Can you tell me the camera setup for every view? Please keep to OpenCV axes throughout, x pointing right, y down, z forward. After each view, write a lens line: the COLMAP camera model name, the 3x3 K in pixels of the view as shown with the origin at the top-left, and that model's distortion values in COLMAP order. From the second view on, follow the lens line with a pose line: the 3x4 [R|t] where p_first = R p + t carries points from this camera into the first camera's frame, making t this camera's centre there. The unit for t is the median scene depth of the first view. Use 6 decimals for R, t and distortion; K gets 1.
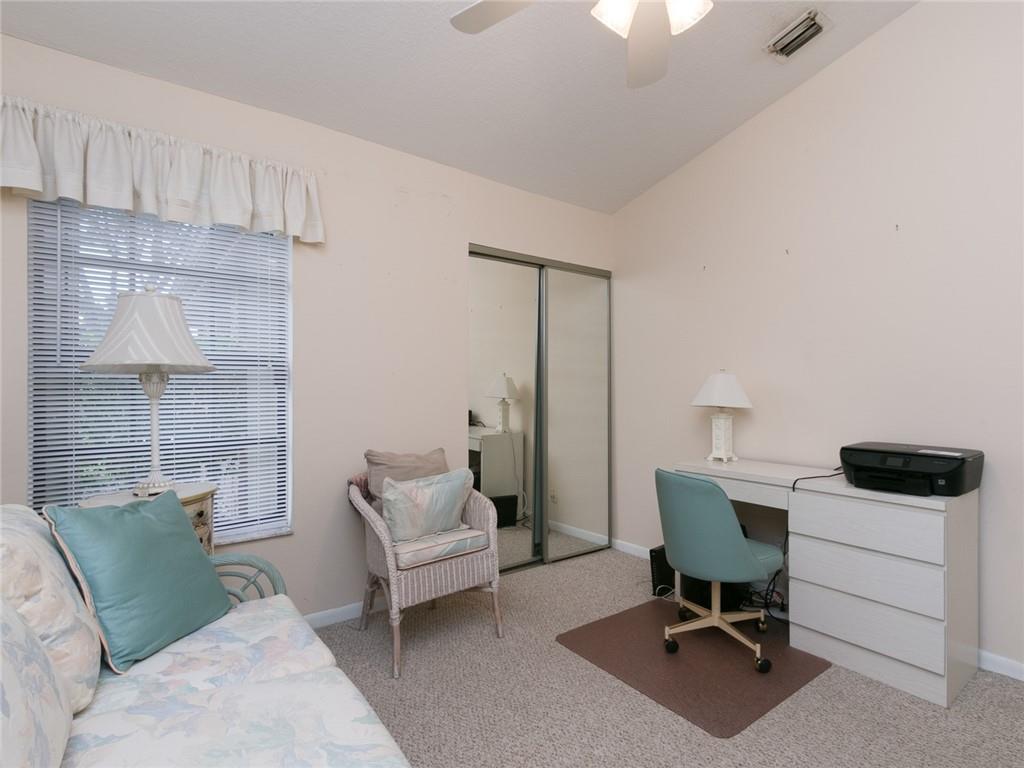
lens RADIAL K [[526.9, 0, 525.2], [0, 526.9, 386.9], [0, 0, 1]] dist [0.005244, -0.000187]
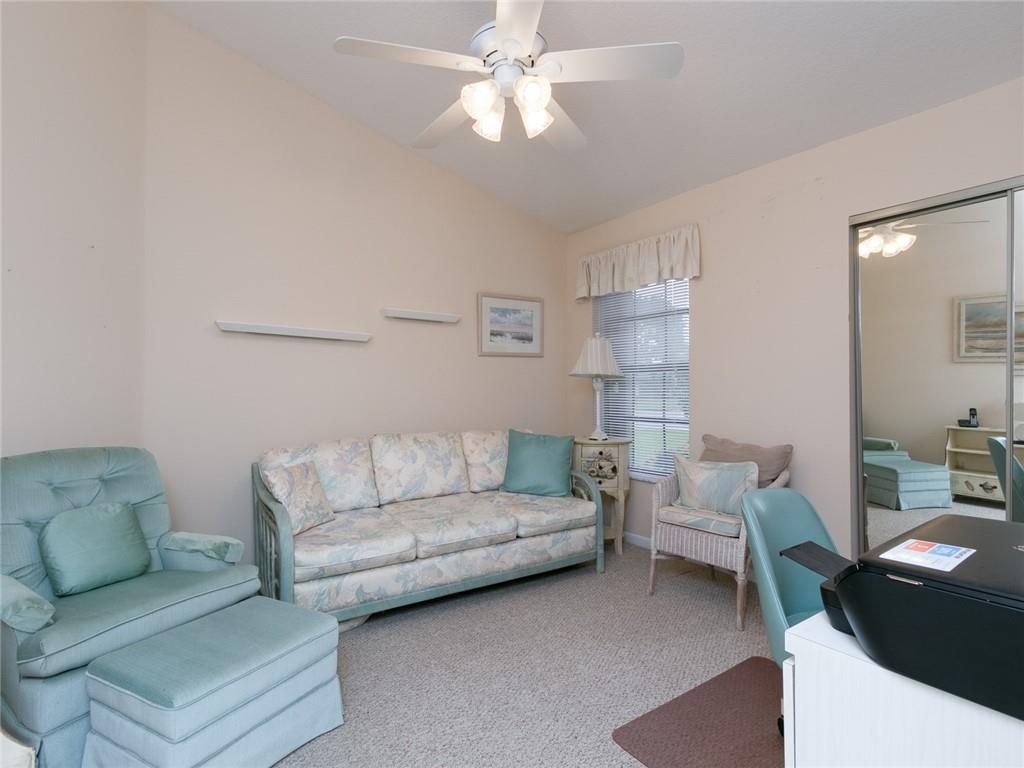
lens RADIAL K [[526.9, 0, 525.2], [0, 526.9, 386.9], [0, 0, 1]] dist [0.005244, -0.000187]
pose [[-0.013267, 0.002467, -0.999909, 1.225666], [-0.002022, 0.999995, 0.002494, 0.006296], [0.999910, 0.002055, -0.013262, 0.758820]]
